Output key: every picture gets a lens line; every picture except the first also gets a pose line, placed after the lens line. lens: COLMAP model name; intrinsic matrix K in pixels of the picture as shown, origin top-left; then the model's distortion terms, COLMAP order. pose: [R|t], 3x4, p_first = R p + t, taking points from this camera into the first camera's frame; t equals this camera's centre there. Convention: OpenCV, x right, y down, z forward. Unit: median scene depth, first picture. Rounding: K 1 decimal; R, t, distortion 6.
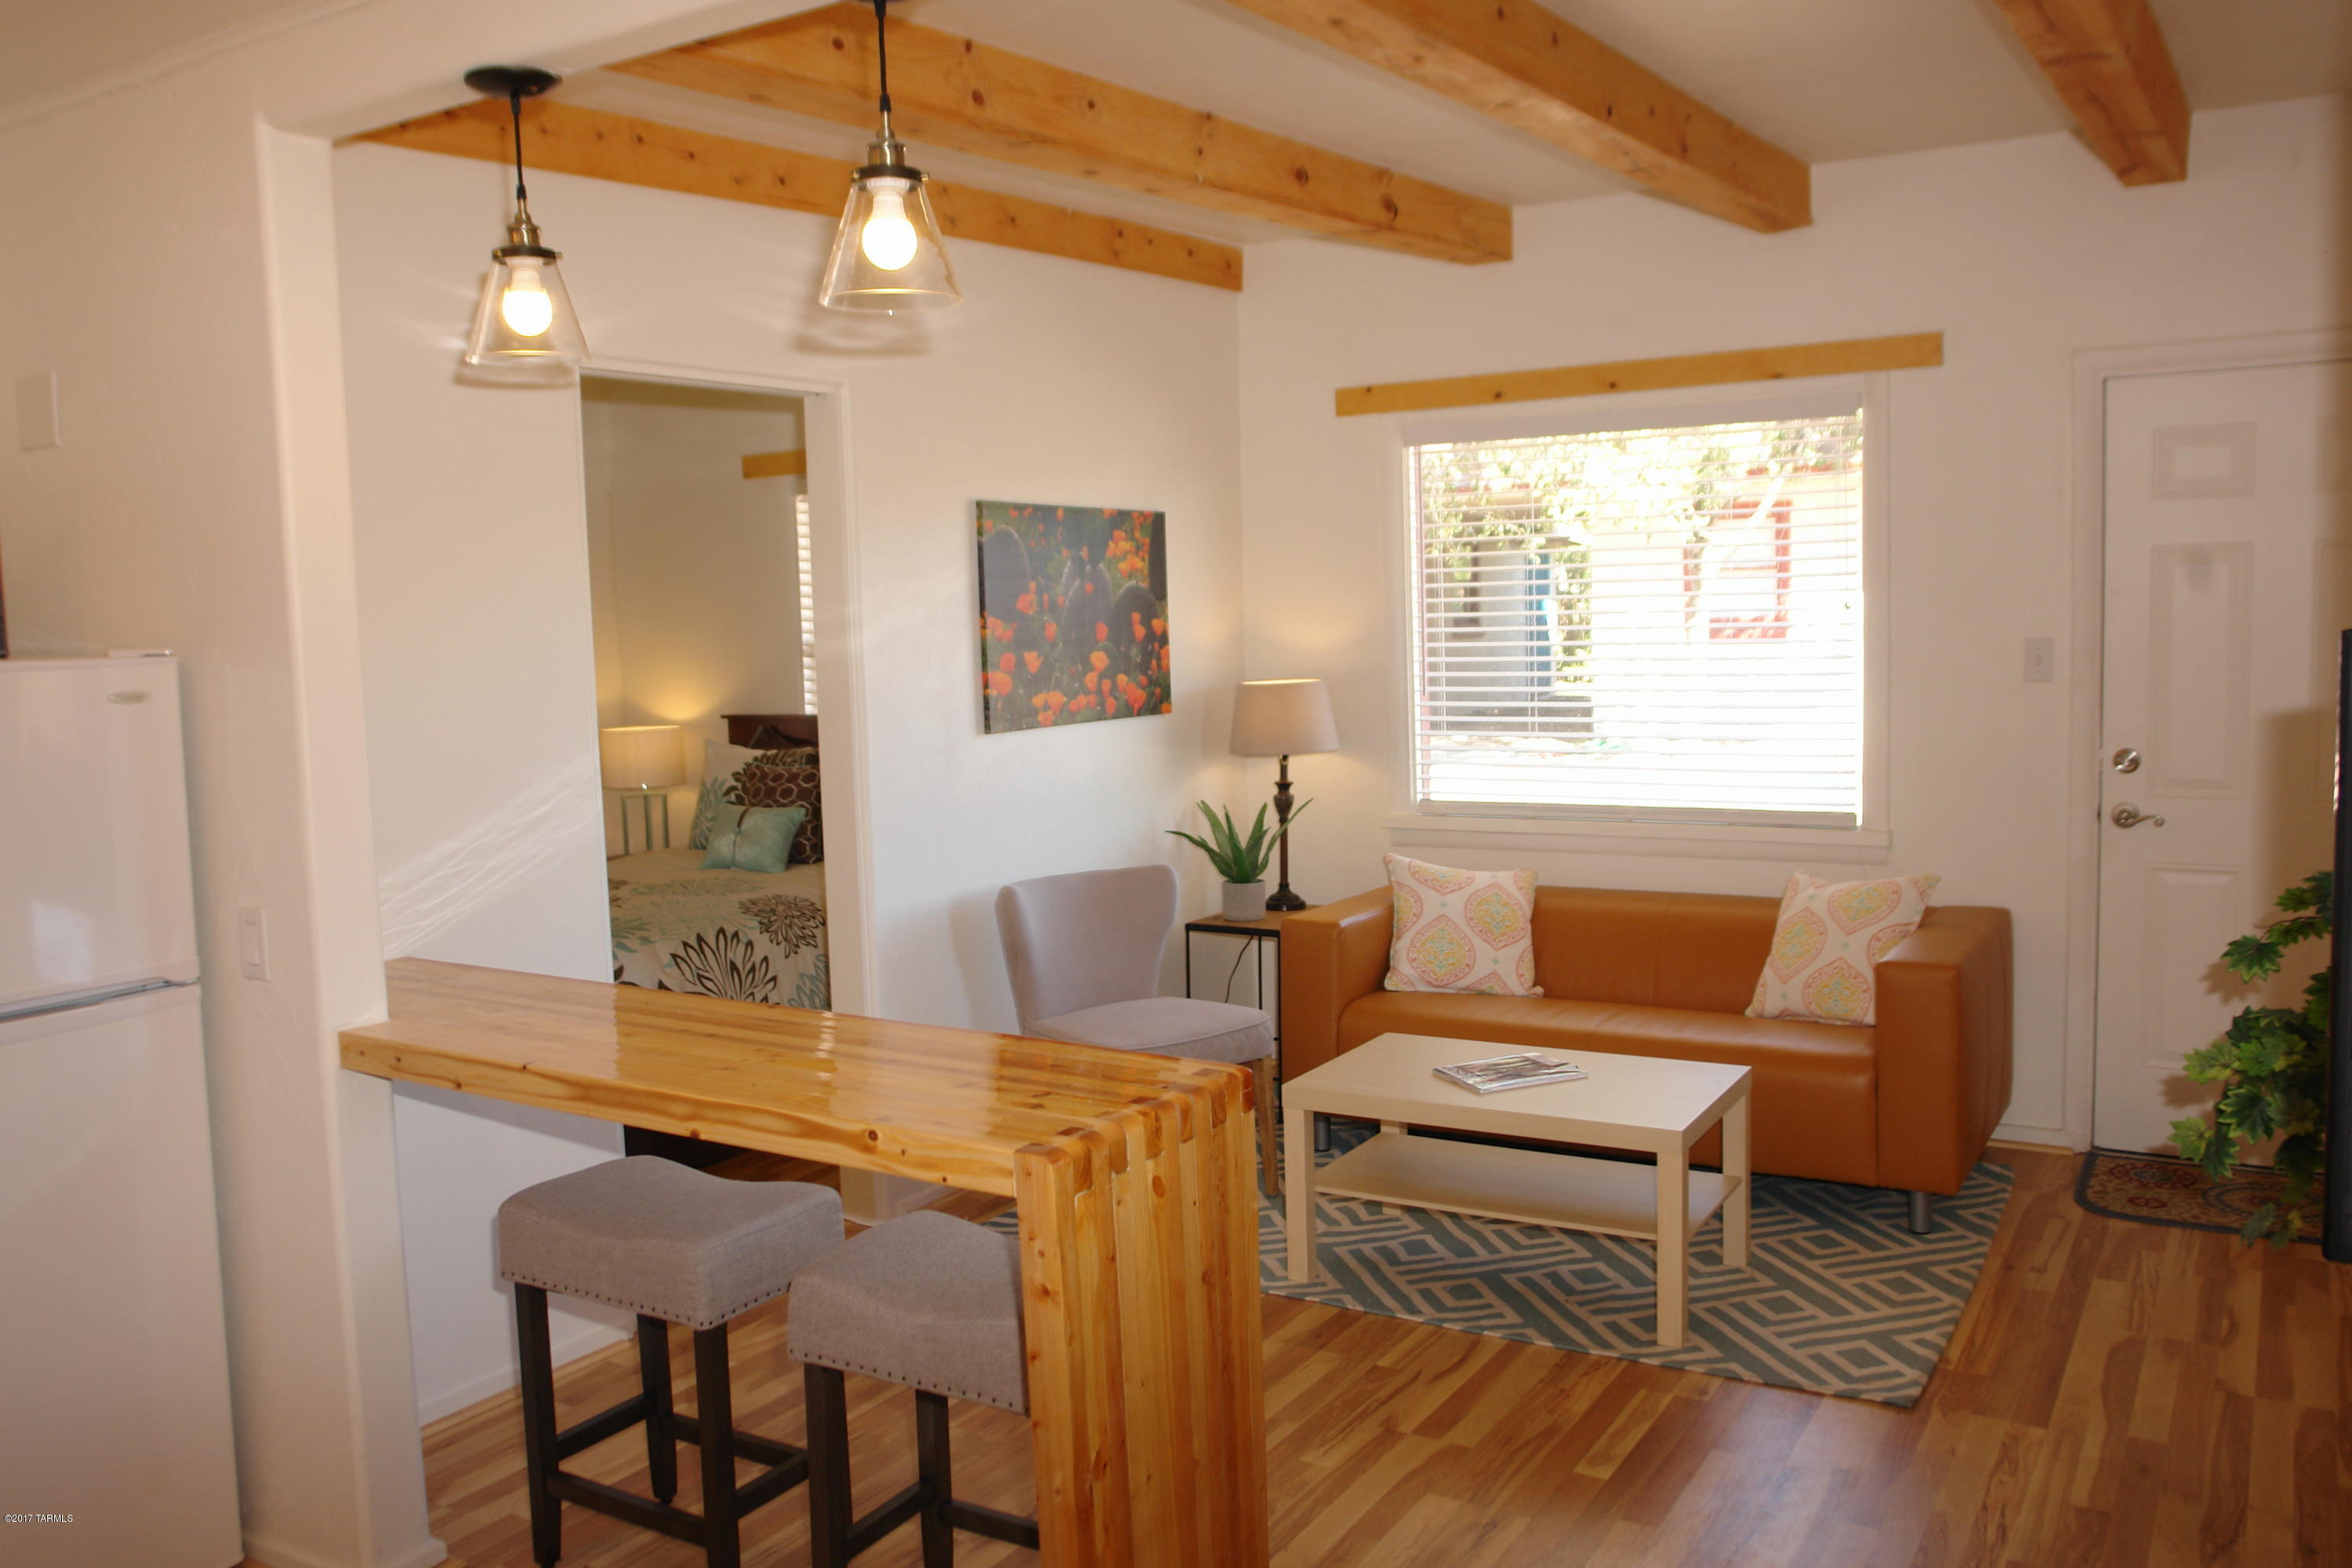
lens RADIAL K [[1835.0, 0, 1176.5], [0, 1835.0, 770.0], [0, 0, 1]] dist [-0.077573, 0.065047]
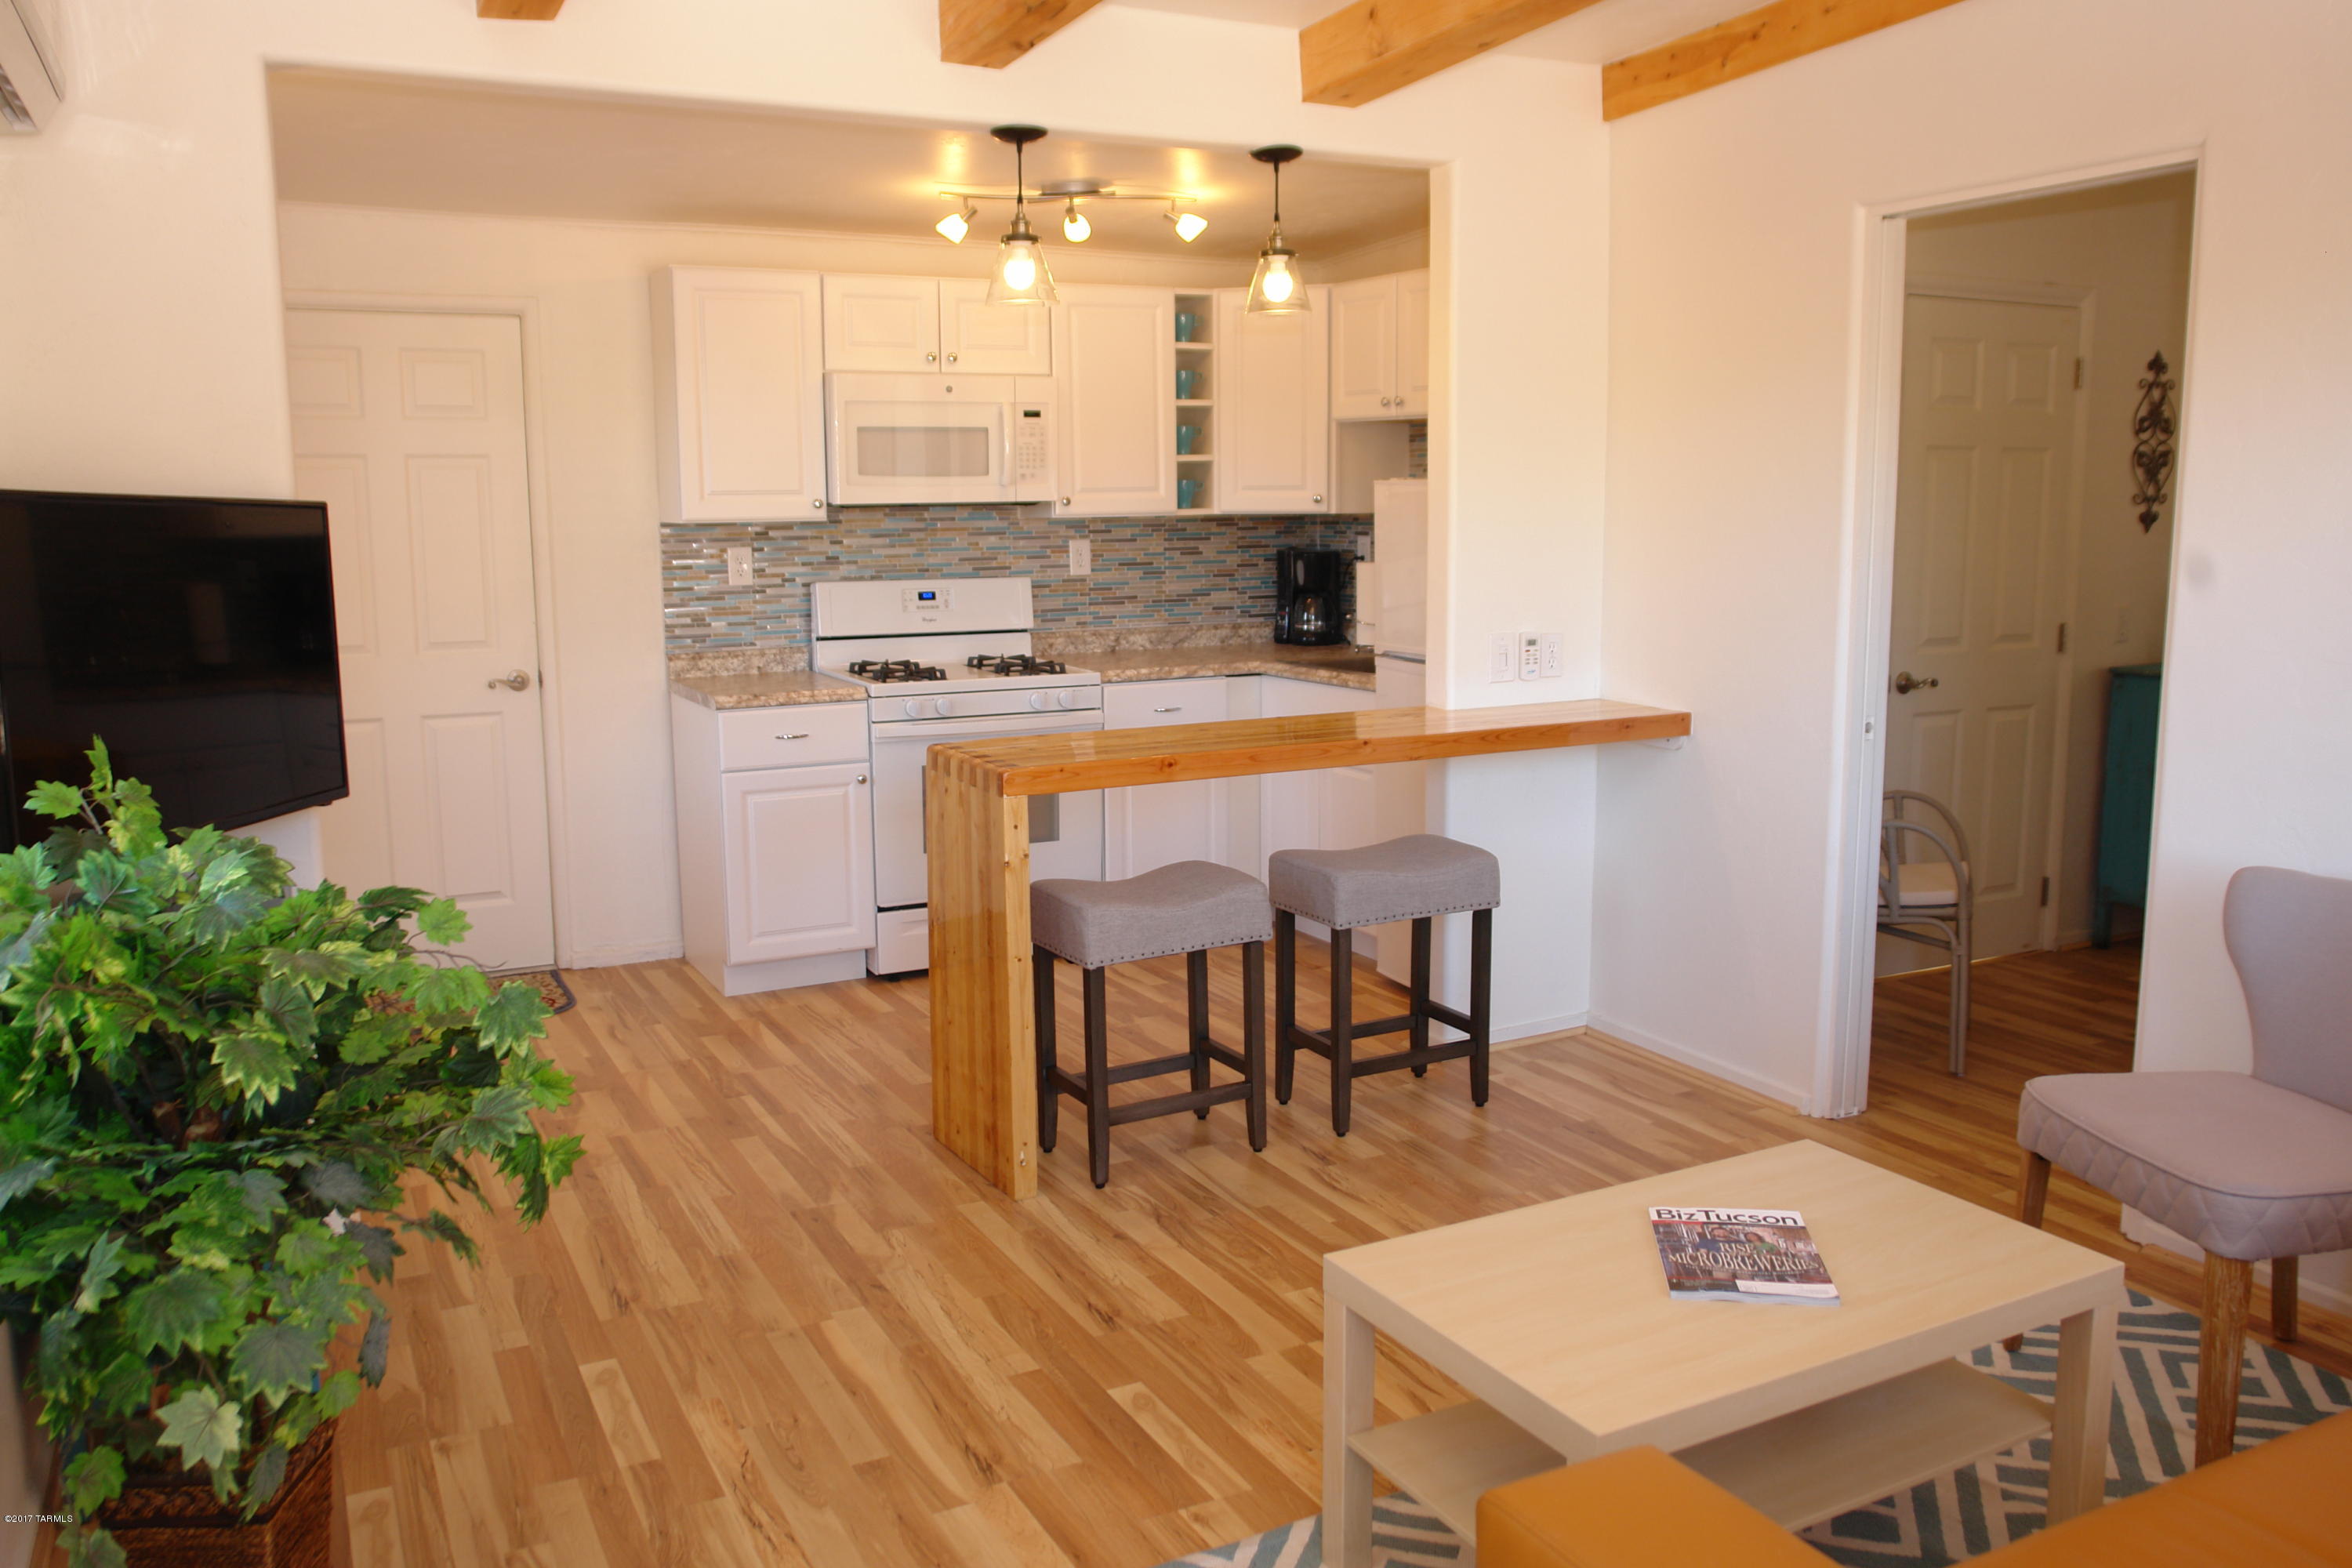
lens RADIAL K [[1835.0, 0, 1186.0], [0, 1835.0, 770.6], [0, 0, 1]] dist [-0.077573, 0.065047]
pose [[-0.502508, 0.160294, -0.849583, 0.583800], [-0.055540, 0.974648, 0.216741, -0.080677], [0.862787, 0.156100, -0.480866, 0.862773]]
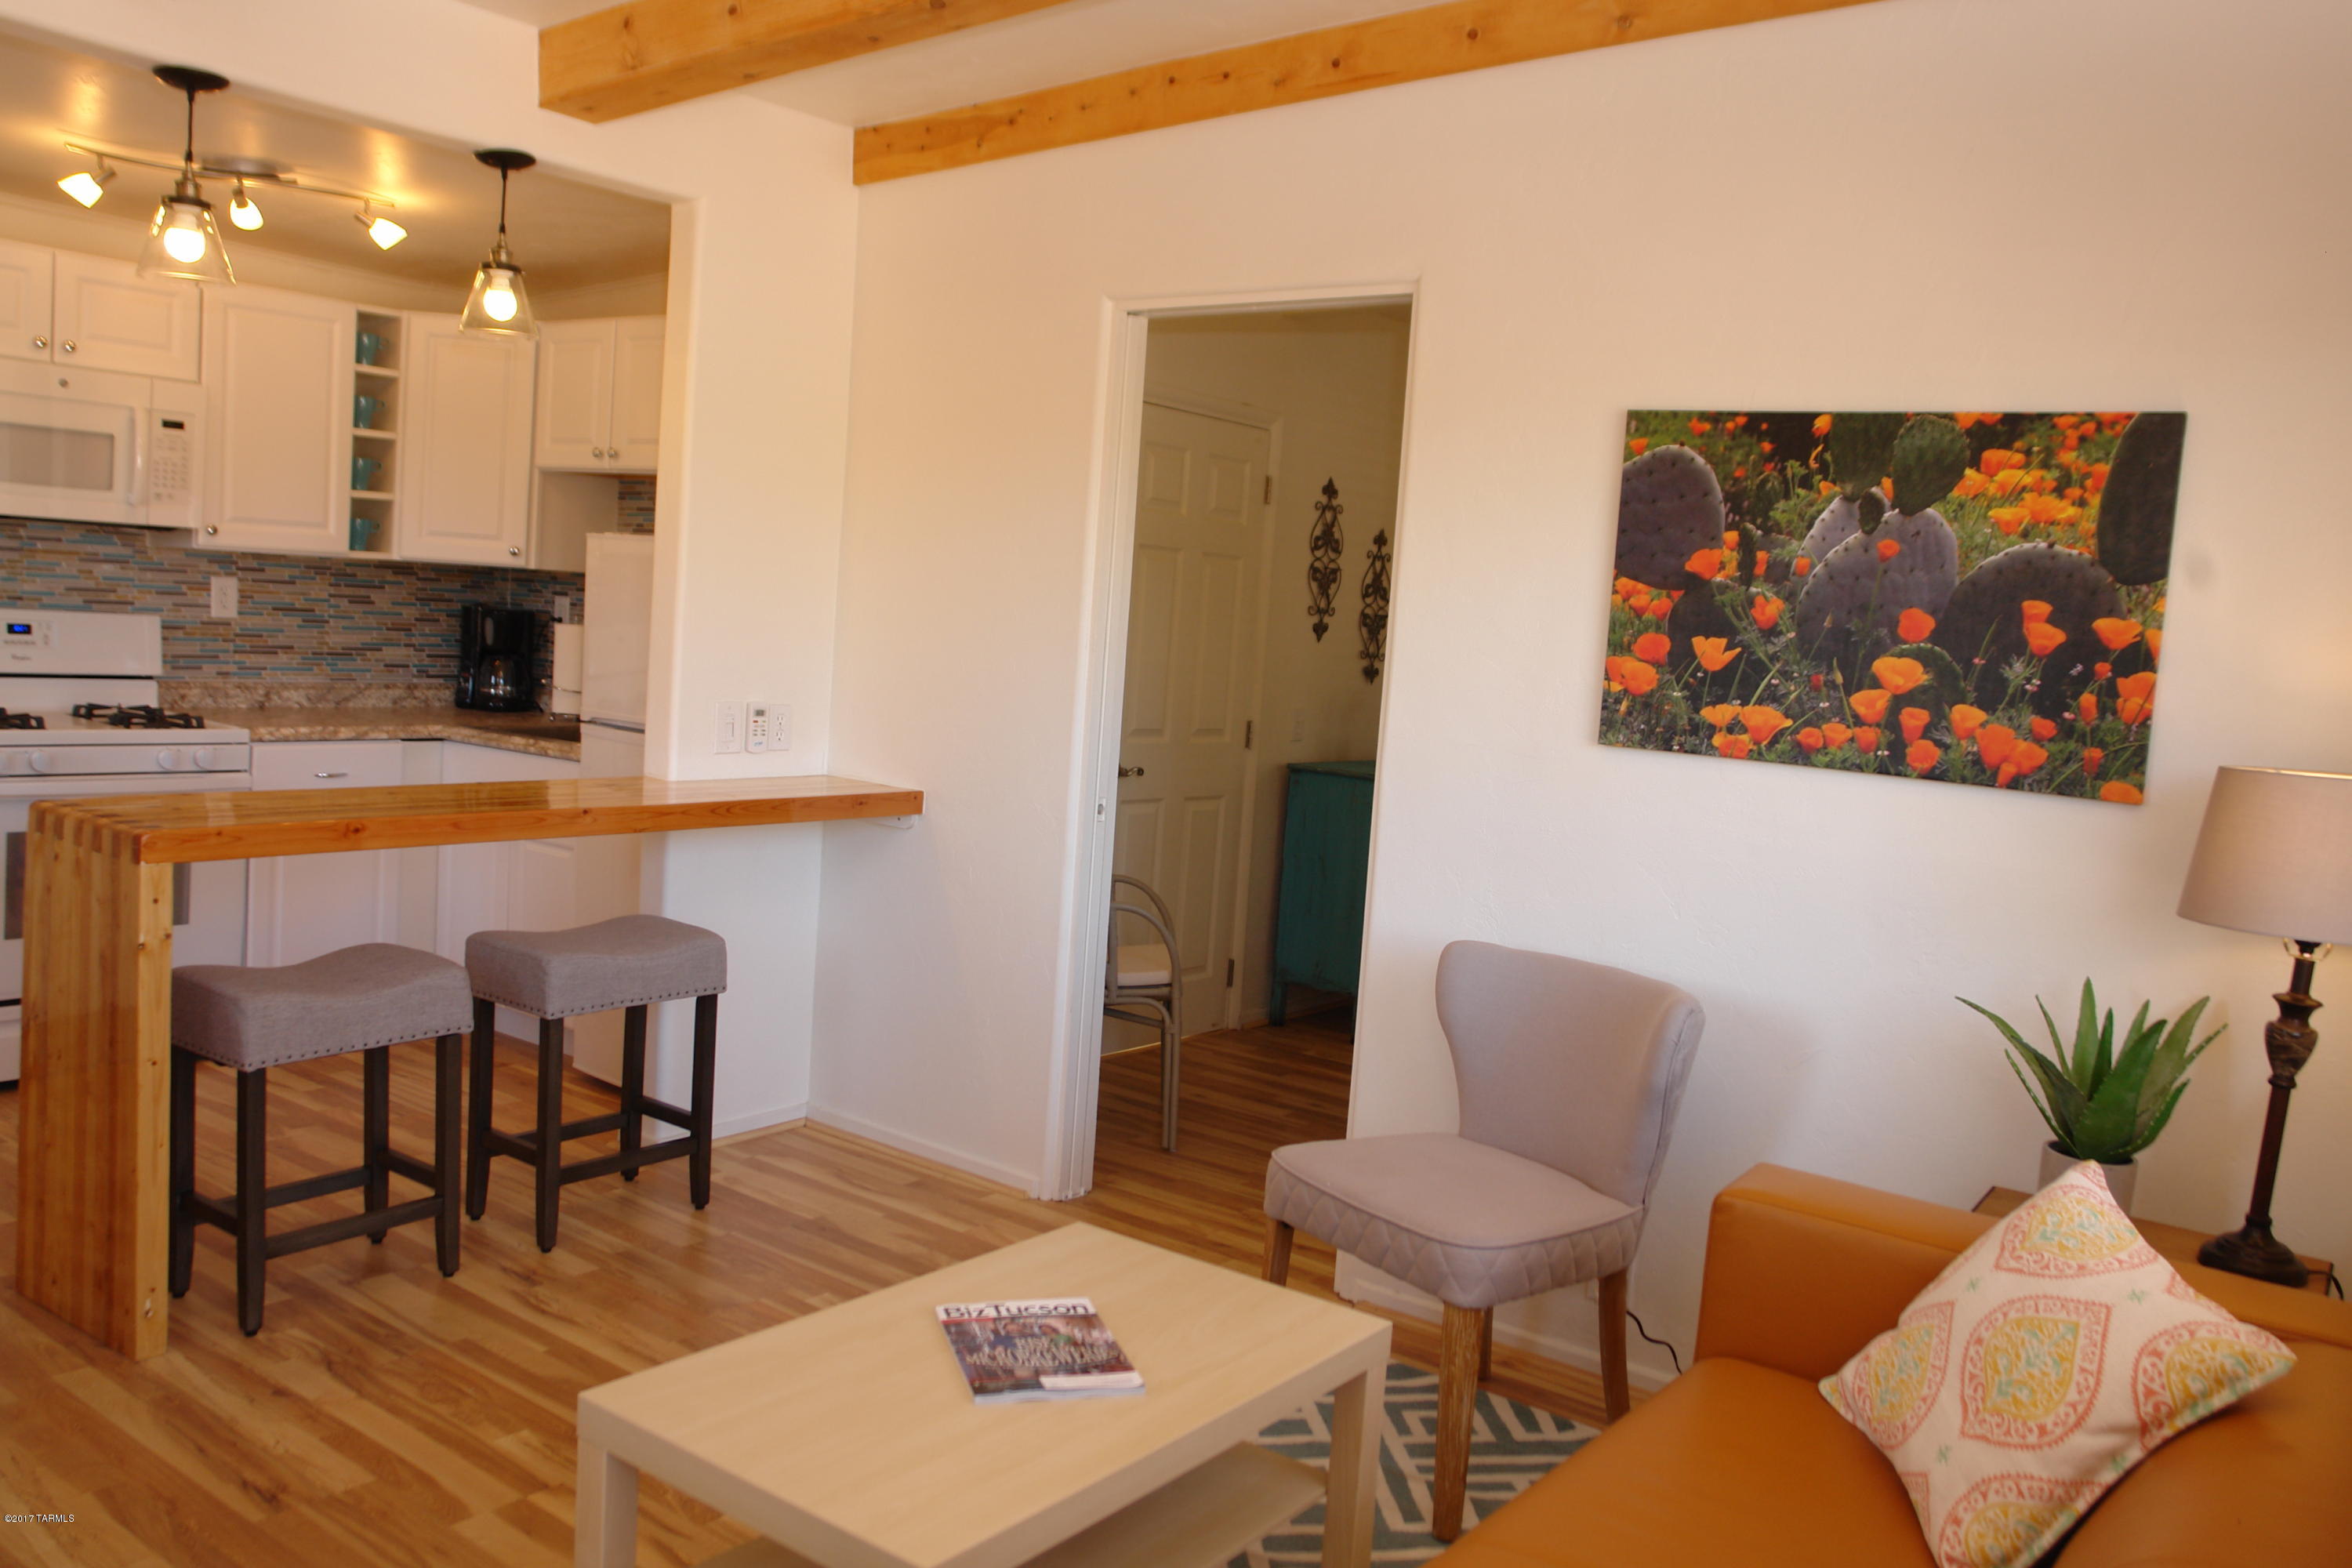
lens RADIAL K [[1835.0, 0, 1191.2], [0, 1835.0, 772.7], [0, 0, 1]] dist [-0.077573, 0.065047]
pose [[-0.079286, 0.107405, -0.991049, 0.556811], [-0.156386, 0.980528, 0.118776, -0.062261], [0.984509, 0.164403, -0.060945, 0.821996]]
